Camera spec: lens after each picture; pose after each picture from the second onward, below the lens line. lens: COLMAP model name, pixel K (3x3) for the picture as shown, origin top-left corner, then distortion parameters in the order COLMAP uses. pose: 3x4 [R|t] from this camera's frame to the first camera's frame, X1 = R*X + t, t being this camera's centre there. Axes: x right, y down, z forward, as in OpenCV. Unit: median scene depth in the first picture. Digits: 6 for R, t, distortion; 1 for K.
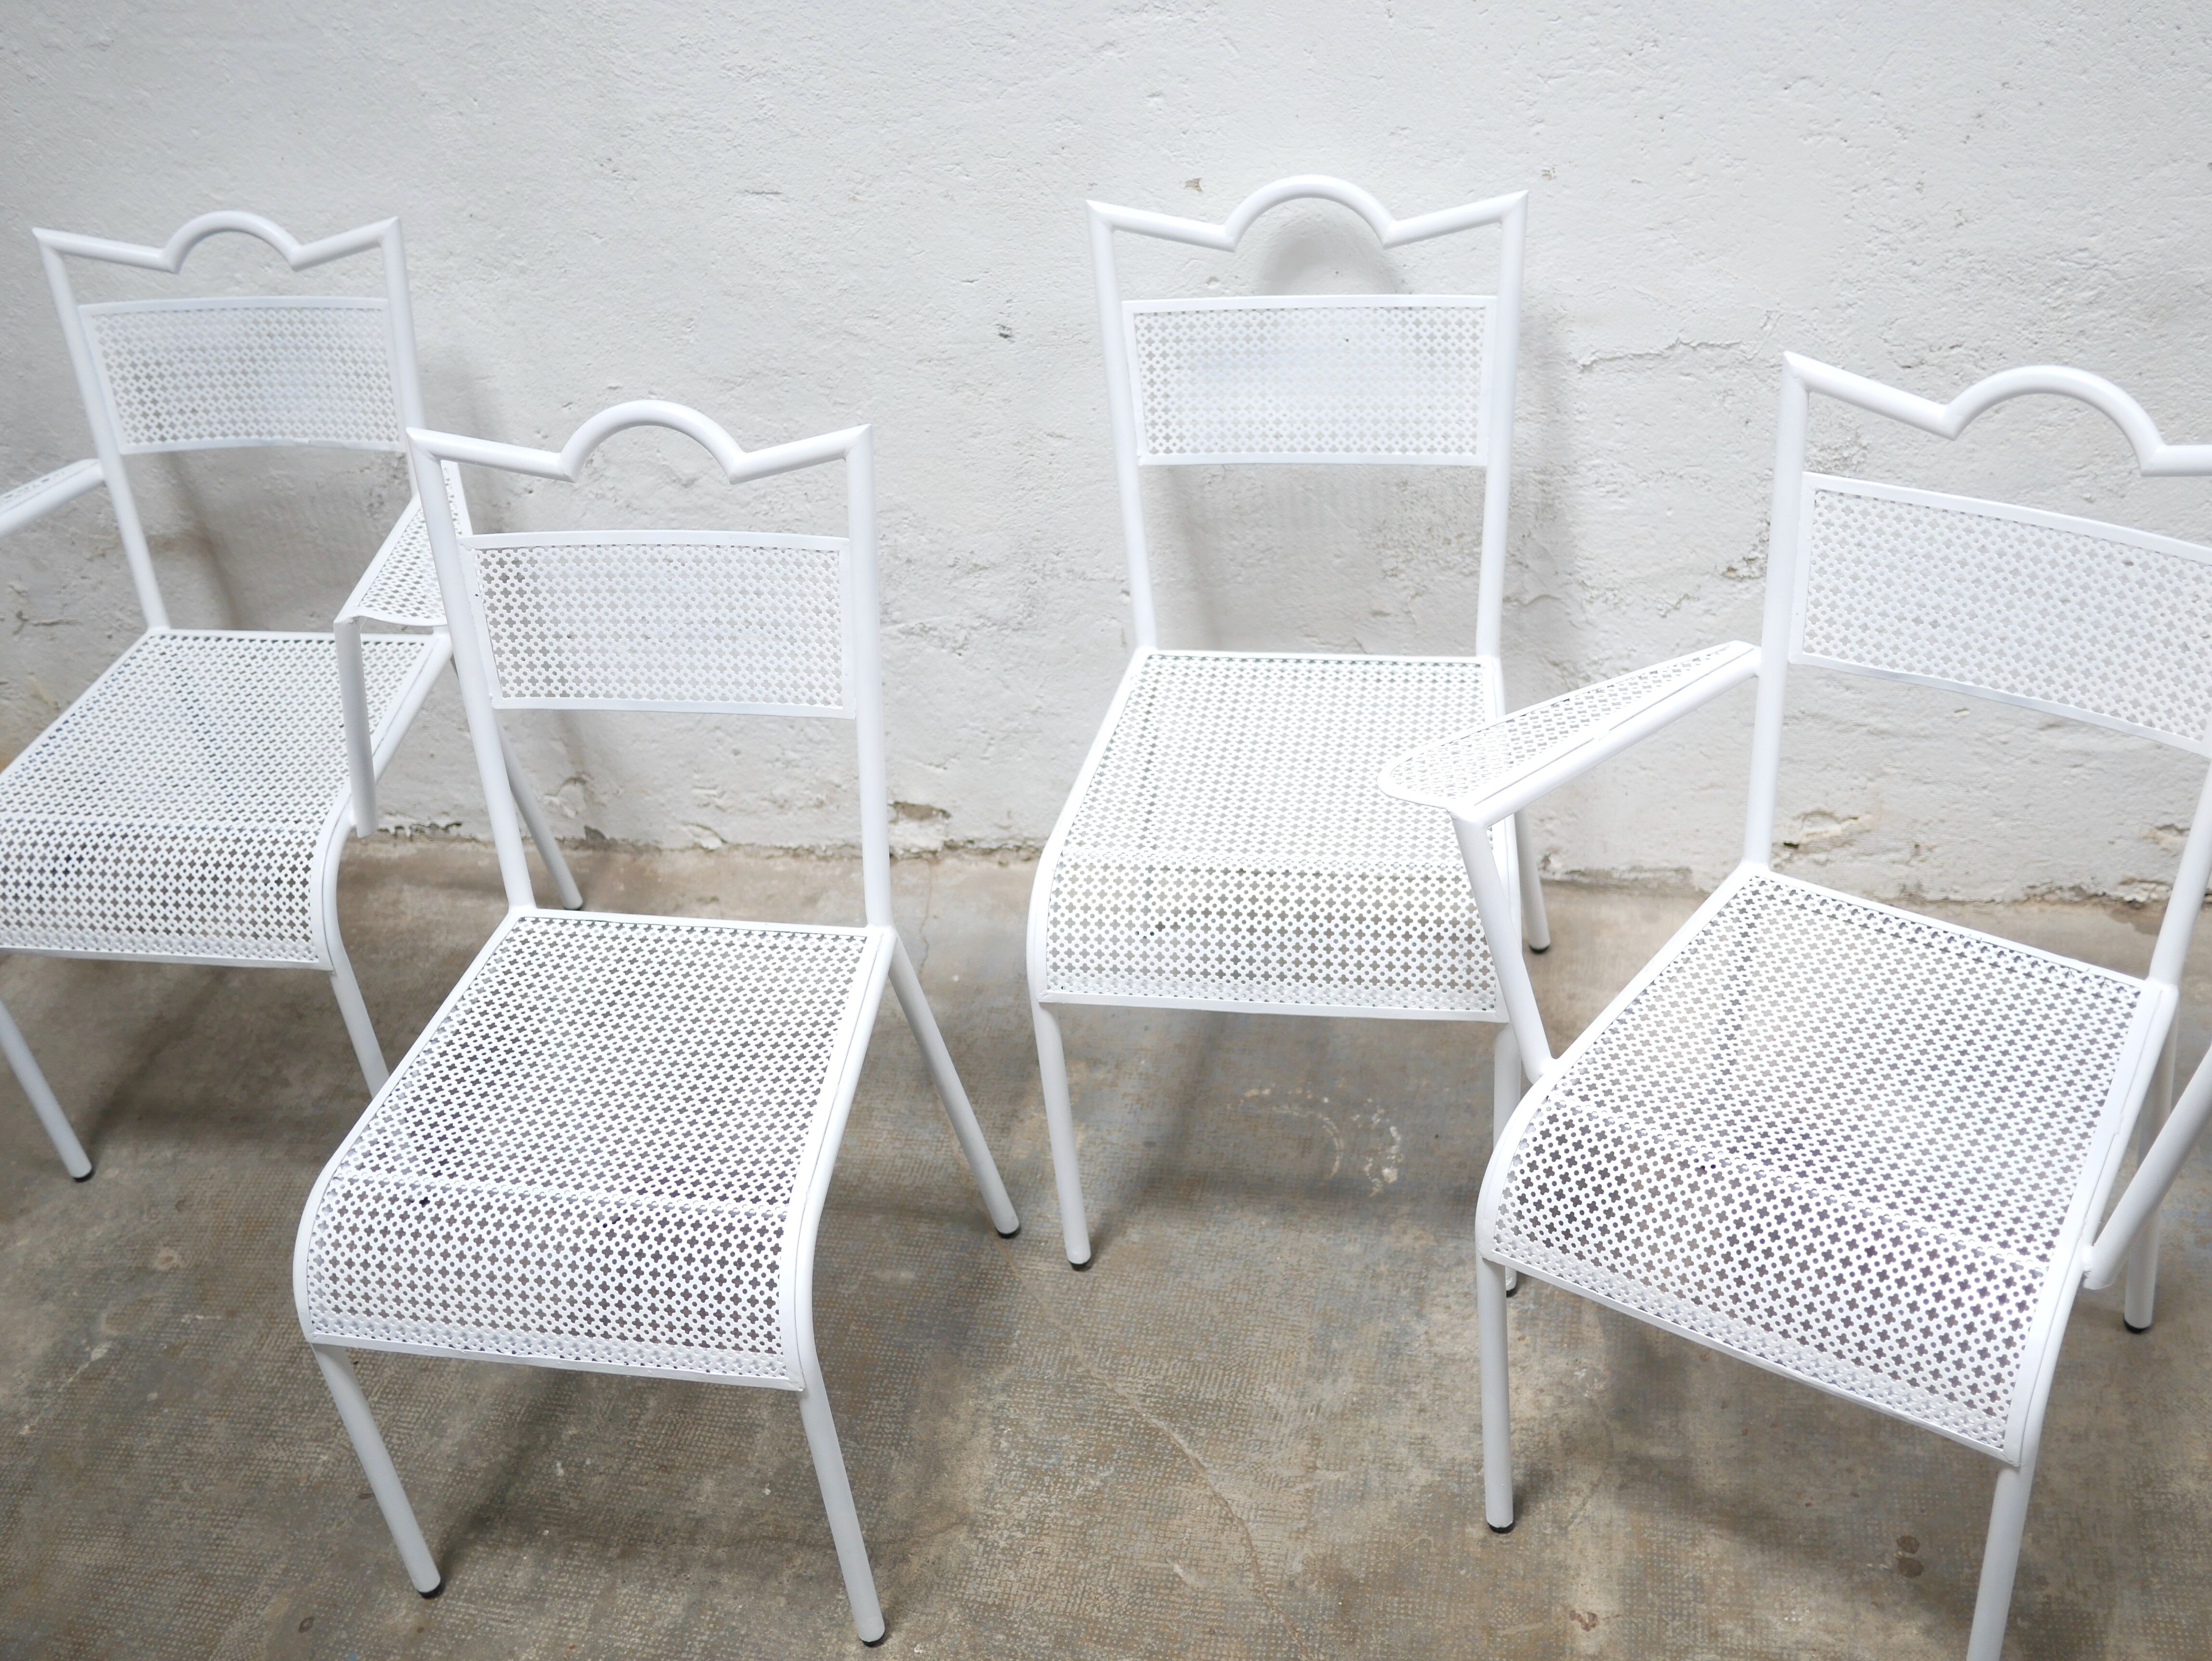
lens RADIAL K [[2463.2, 0, 1106.1], [0, 2463.2, 827.9], [0, 0, 1]] dist [-0.019849, 0.022250]
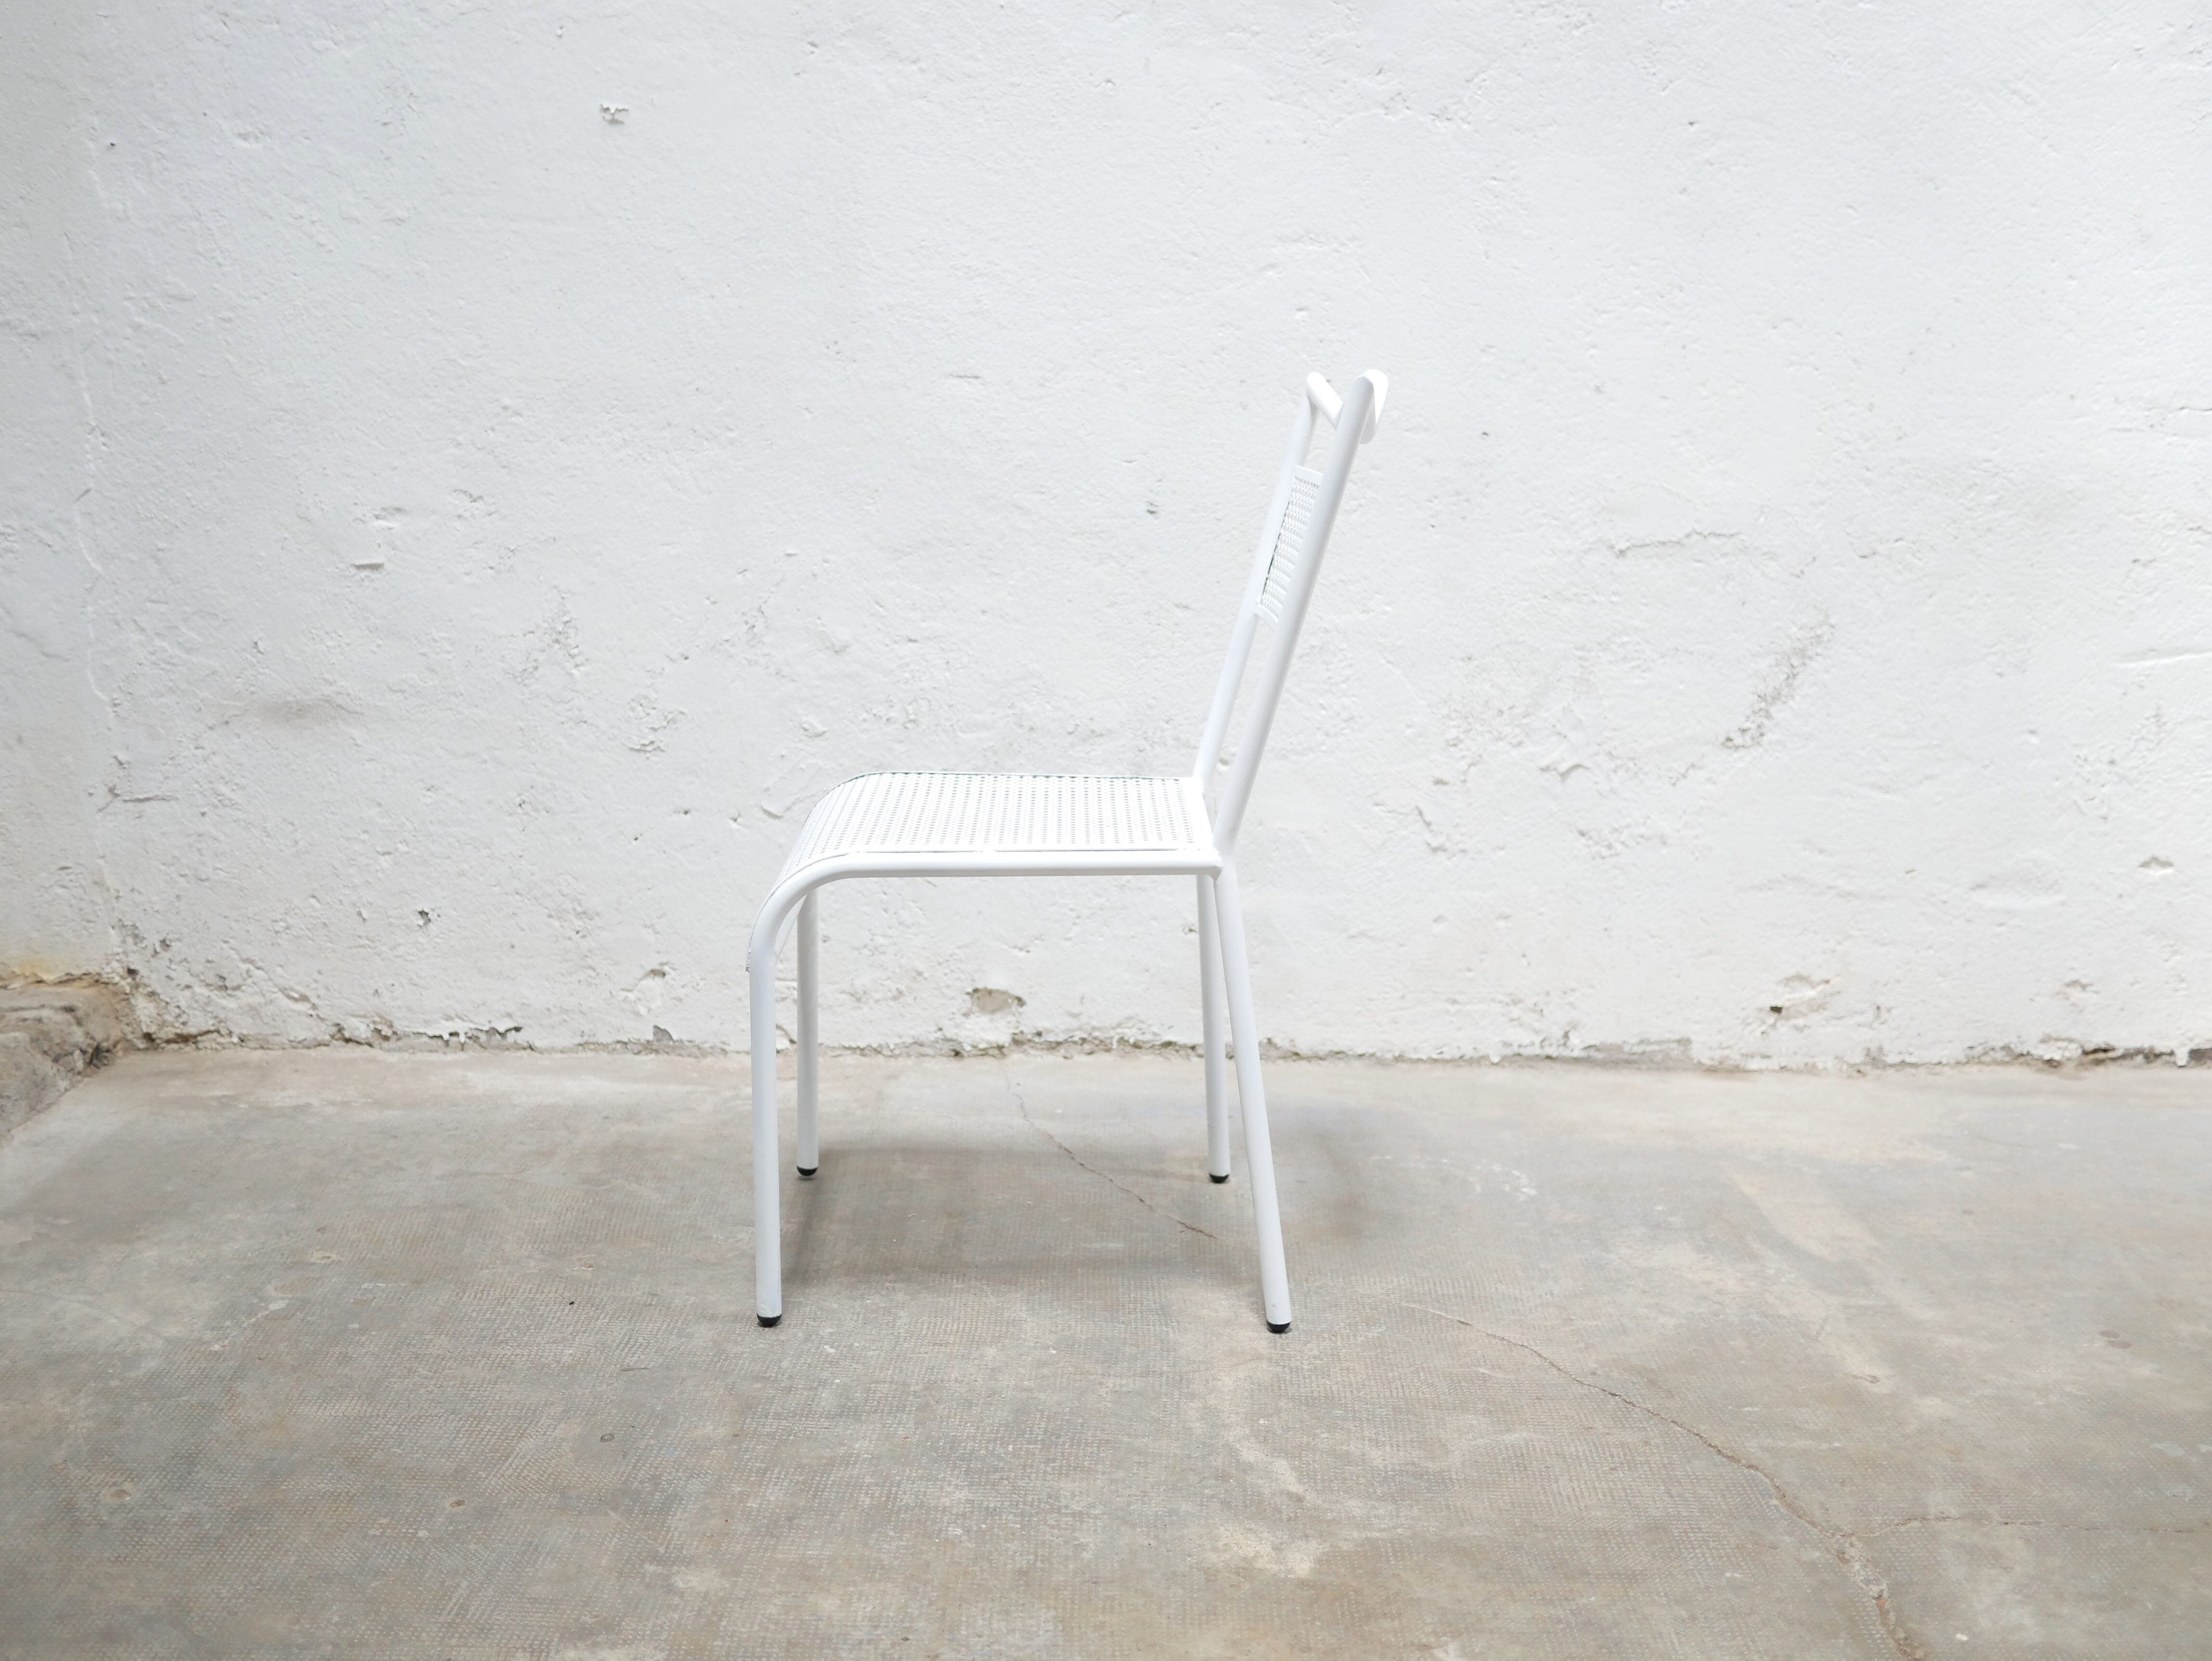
lens RADIAL K [[2467.6, 0, 1105.0], [0, 2467.6, 832.3], [0, 0, 1]] dist [-0.021524, 0.031071]
pose [[0.971967, 0.073232, 0.223423, -0.327476], [0.033376, 0.897658, -0.439427, 0.478665], [-0.232737, 0.434565, 0.870050, 0.026176]]
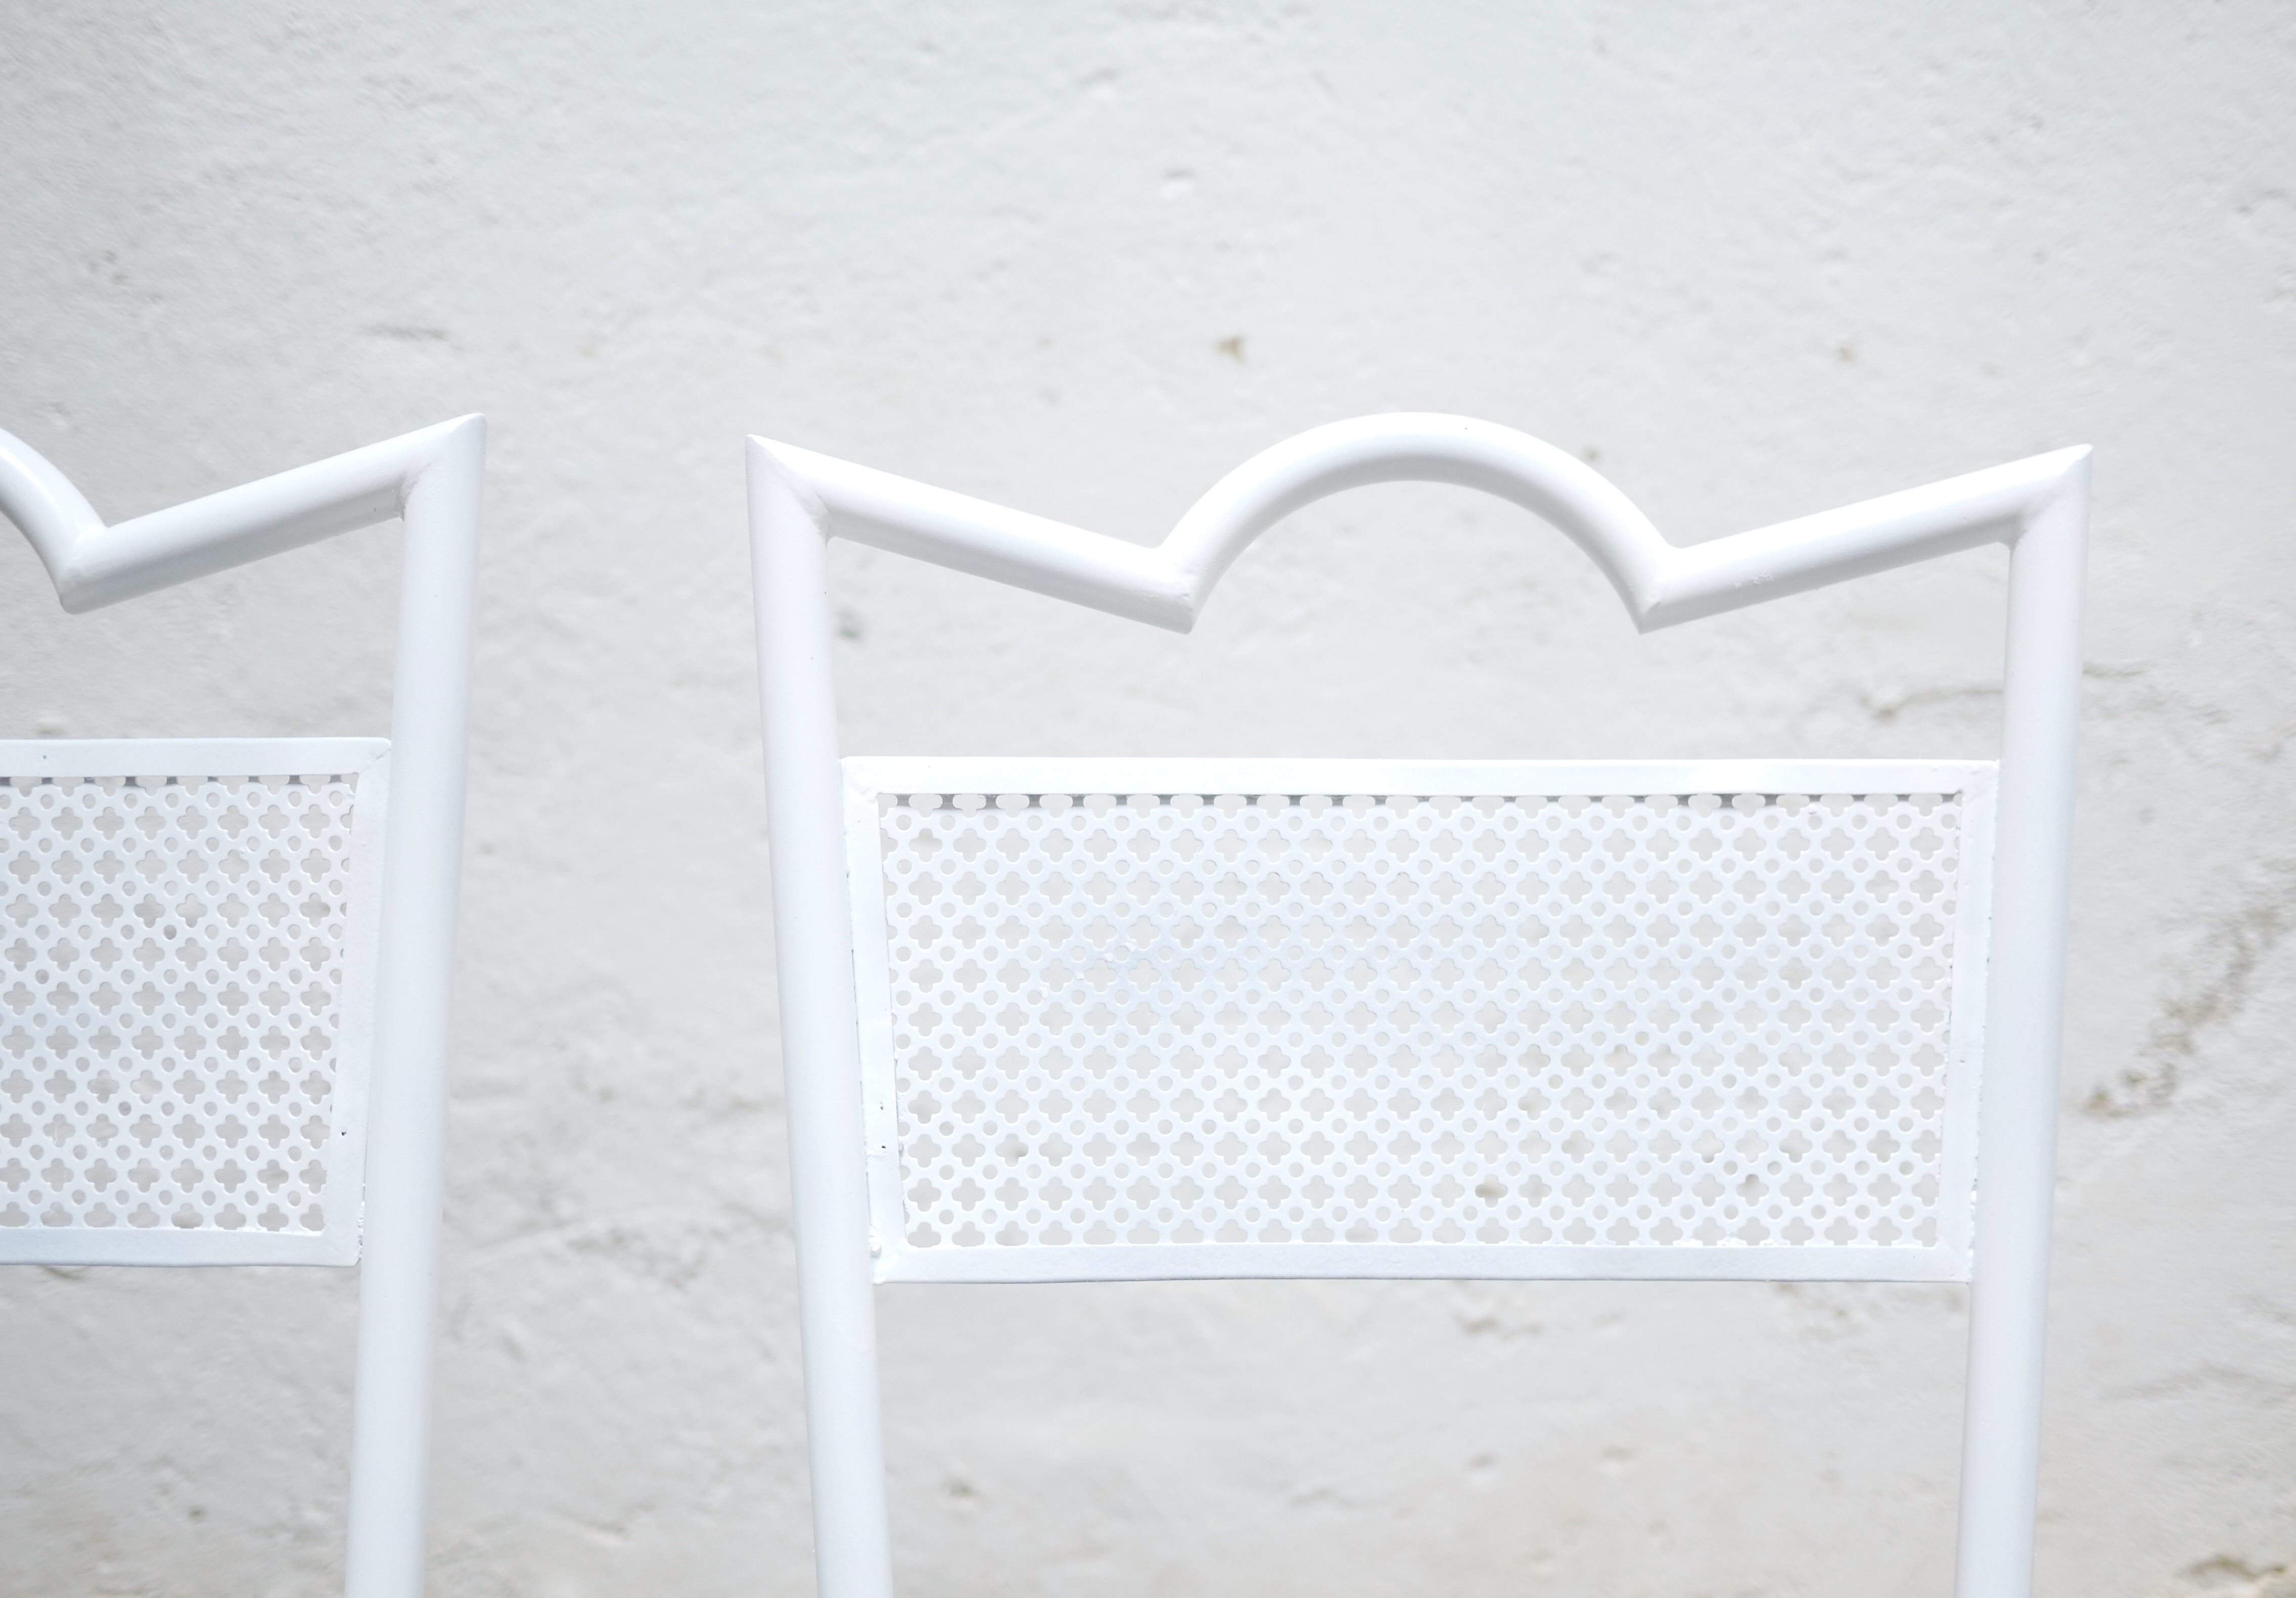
lens RADIAL K [[2644.6, 0, 1134.9], [0, 2644.6, 859.7], [0, 0, 1]] dist [-0.010227, 0.012259]
pose [[0.970016, 0.052920, 0.237209, -0.117559], [0.042177, 0.924544, -0.378735, 0.070073], [-0.239353, 0.377384, 0.894590, 0.495013]]
